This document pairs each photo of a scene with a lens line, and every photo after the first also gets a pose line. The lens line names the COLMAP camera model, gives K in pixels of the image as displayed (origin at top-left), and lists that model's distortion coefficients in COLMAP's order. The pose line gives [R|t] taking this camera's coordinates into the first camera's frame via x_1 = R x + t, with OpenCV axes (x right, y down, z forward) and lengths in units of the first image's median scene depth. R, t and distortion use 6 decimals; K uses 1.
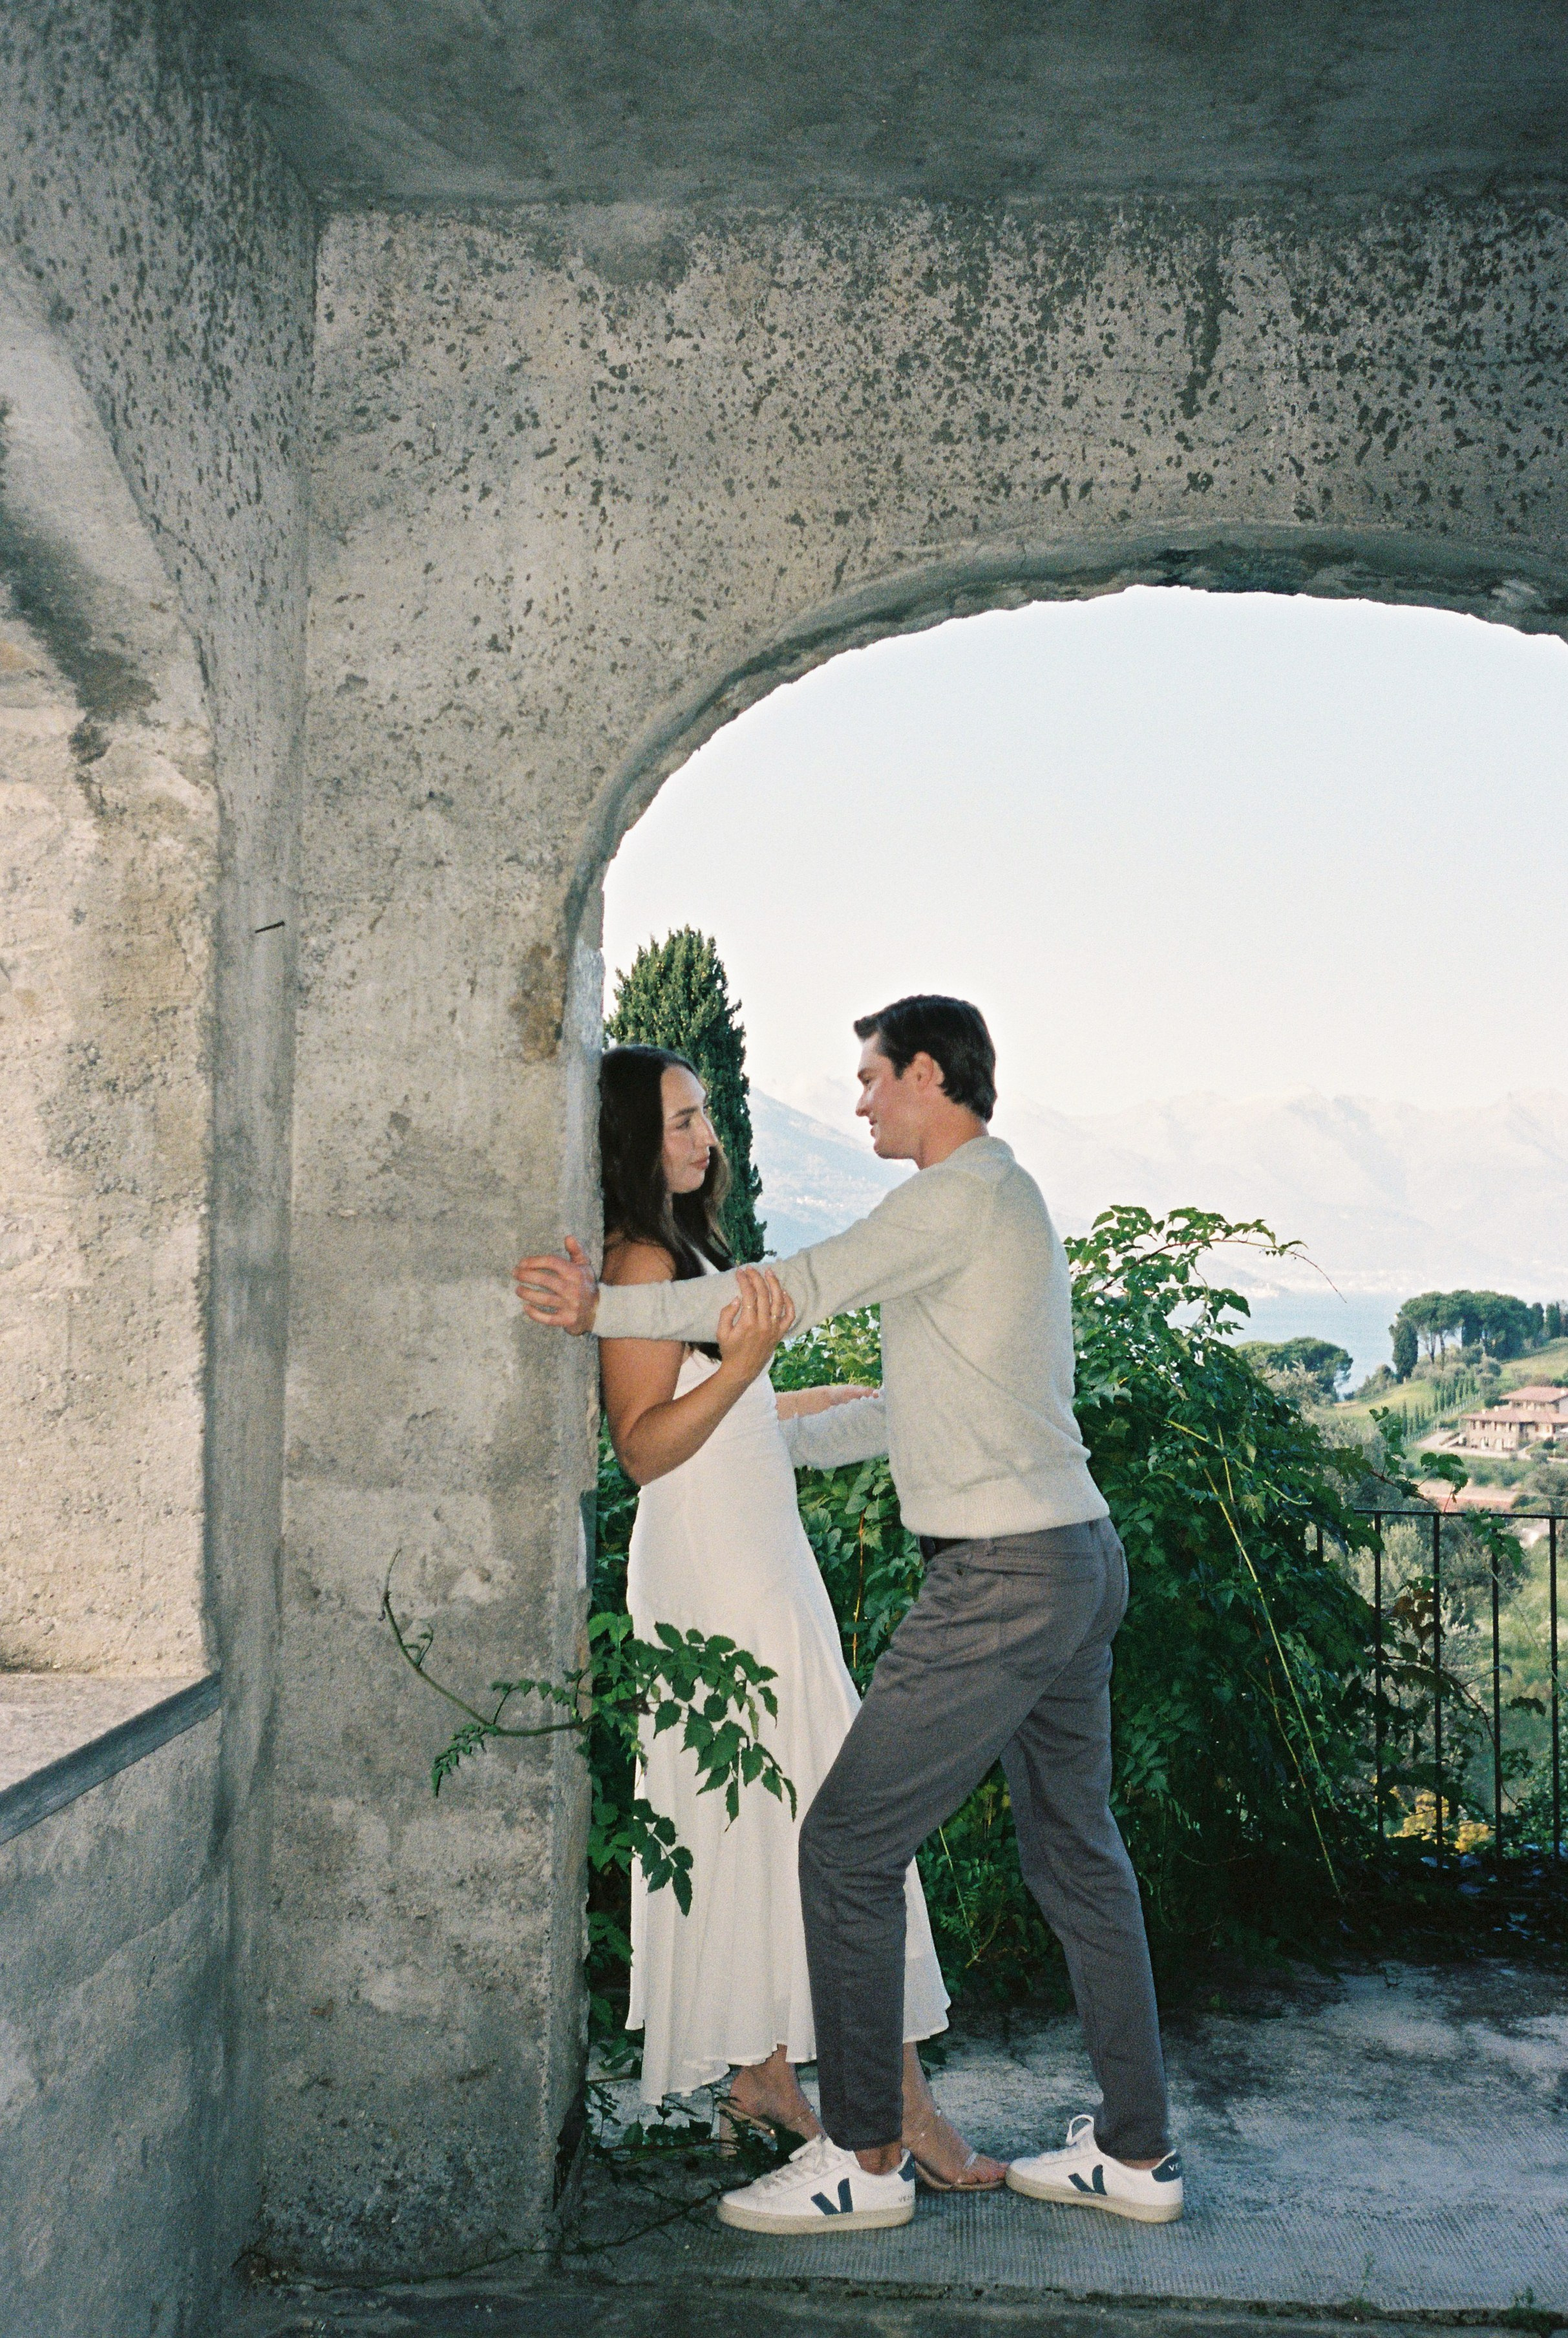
lens RADIAL K [[2644.1, 0, 809.4], [0, 2644.1, 1181.5], [0, 0, 1]] dist [0.033879, 0.000000]
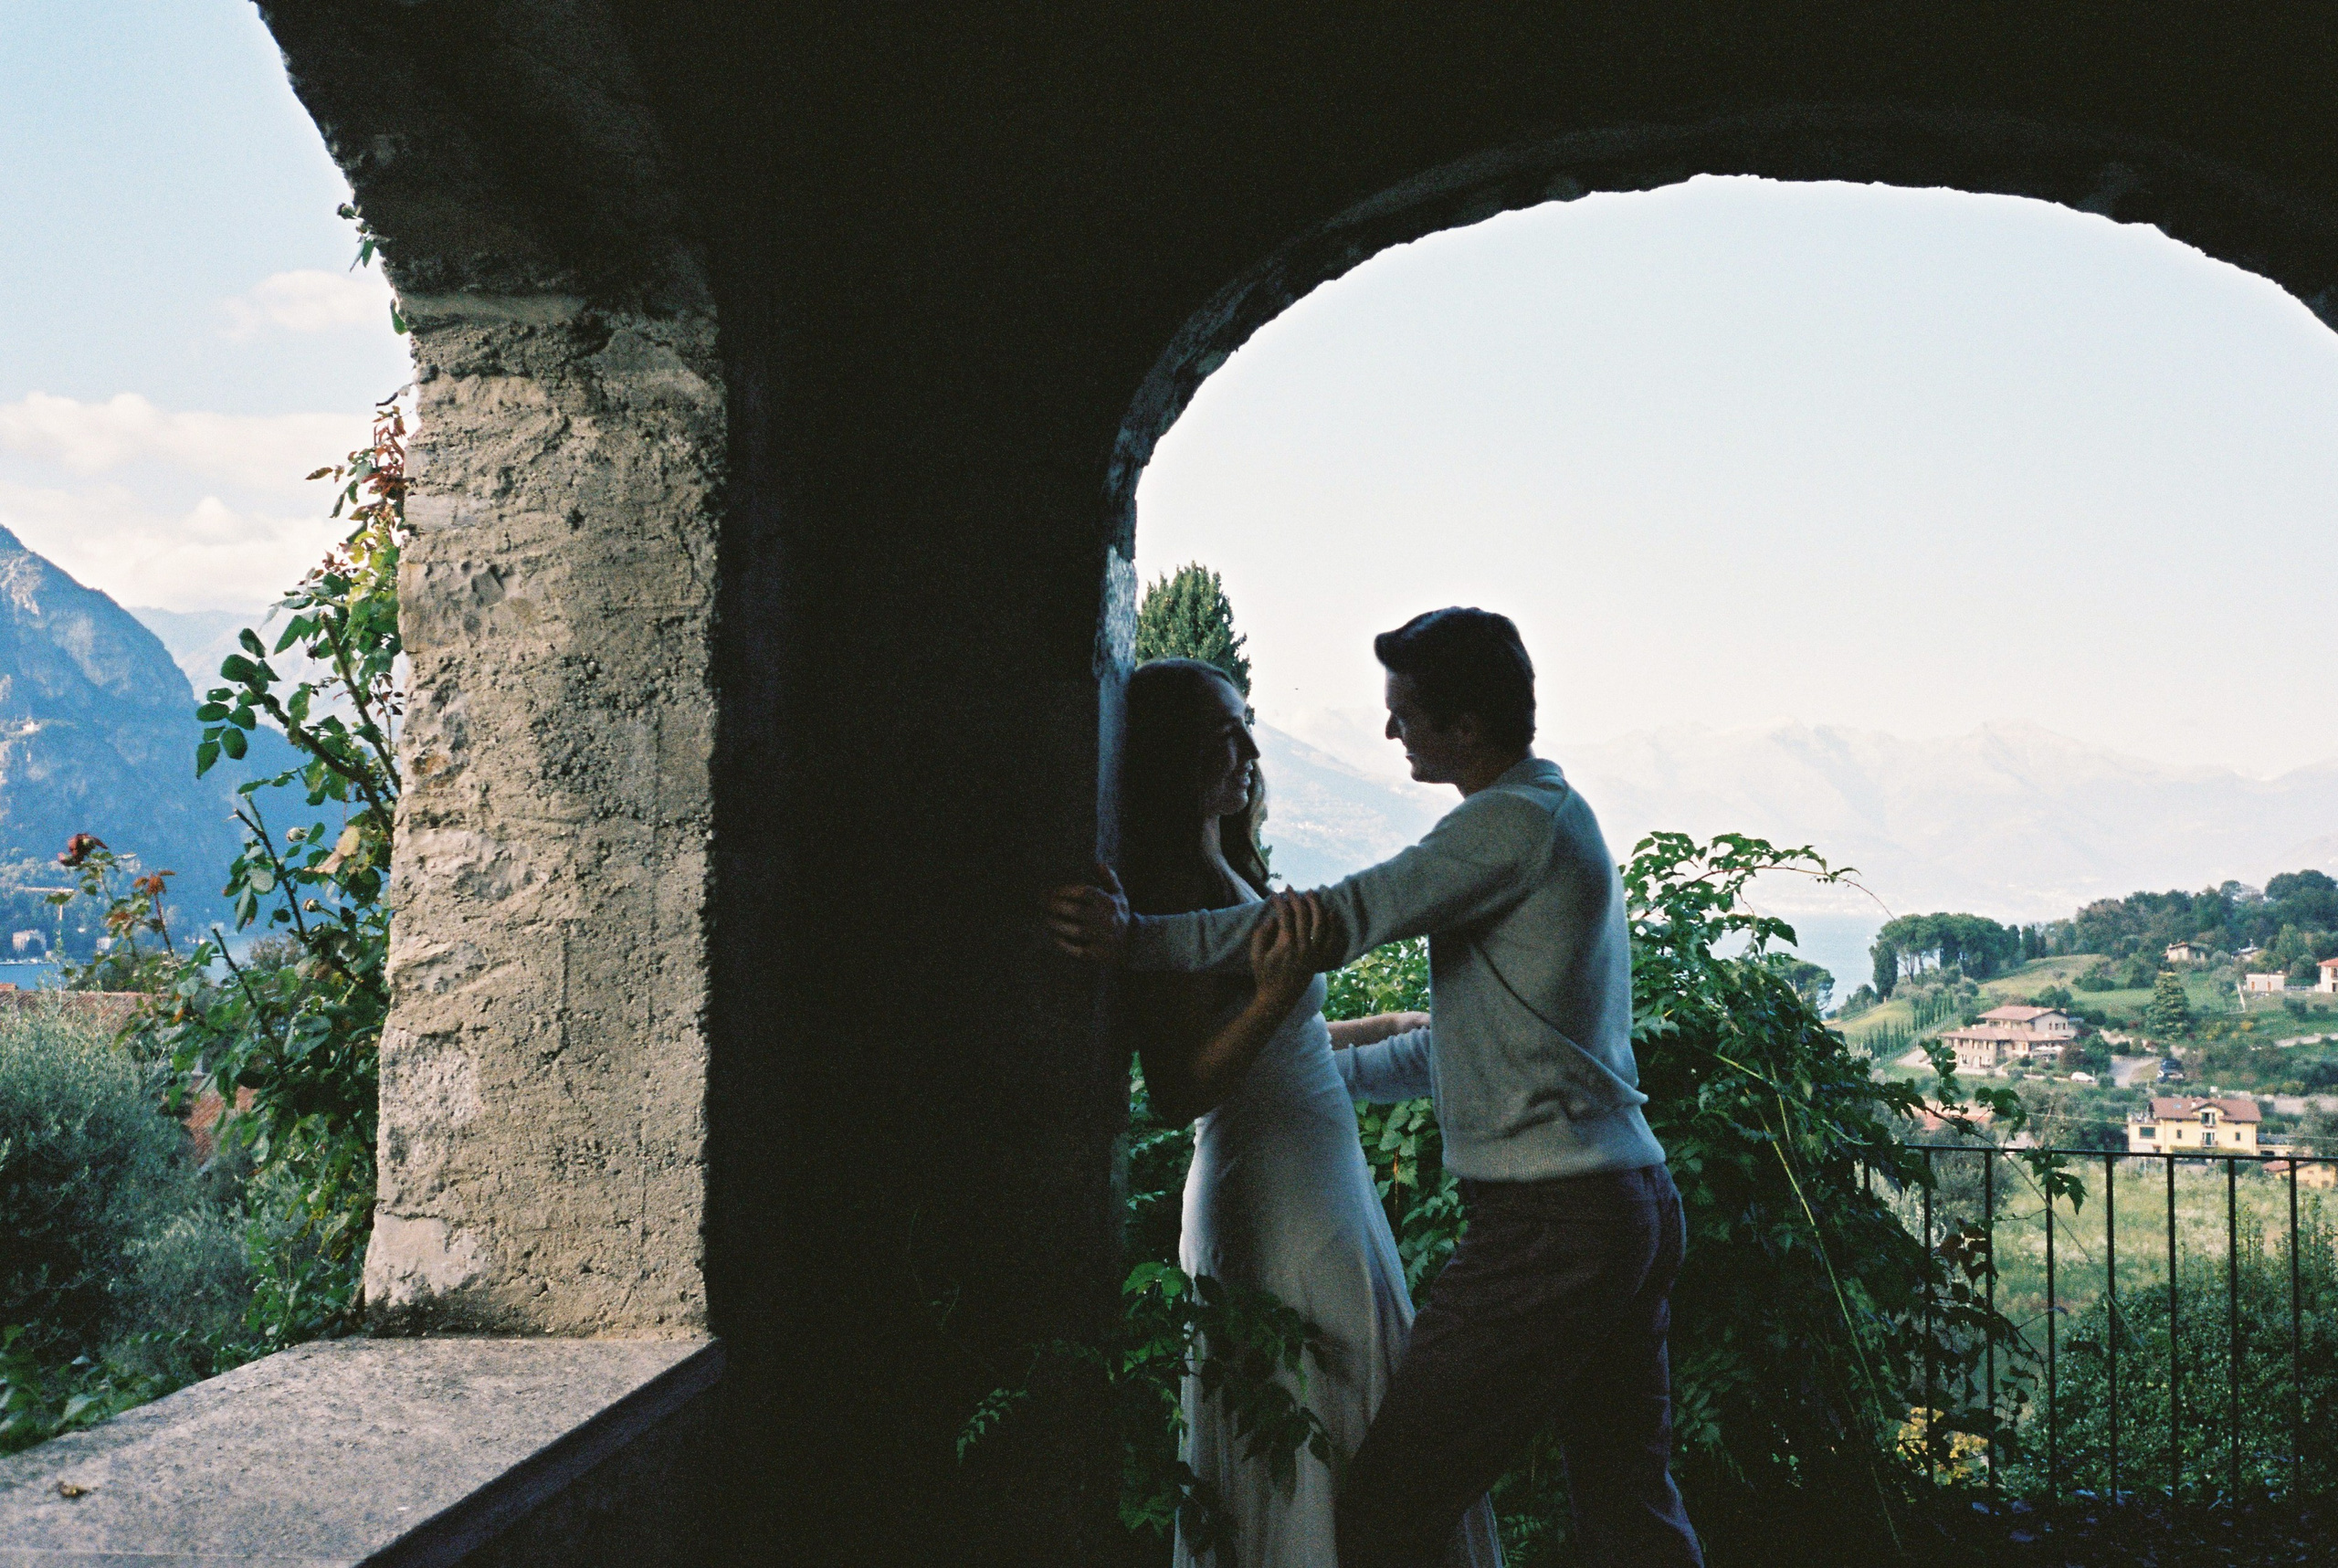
lens RADIAL K [[2451.2, 0, 1270.5], [0, 2451.2, 781.0], [0, 0, 1]] dist [0.026624, 0.000000]
pose [[0.999942, 0.000342, -0.010800, -0.020131], [-0.000463, 0.999937, -0.011172, 0.000887], [0.010795, 0.011176, 0.999879, 0.122588]]
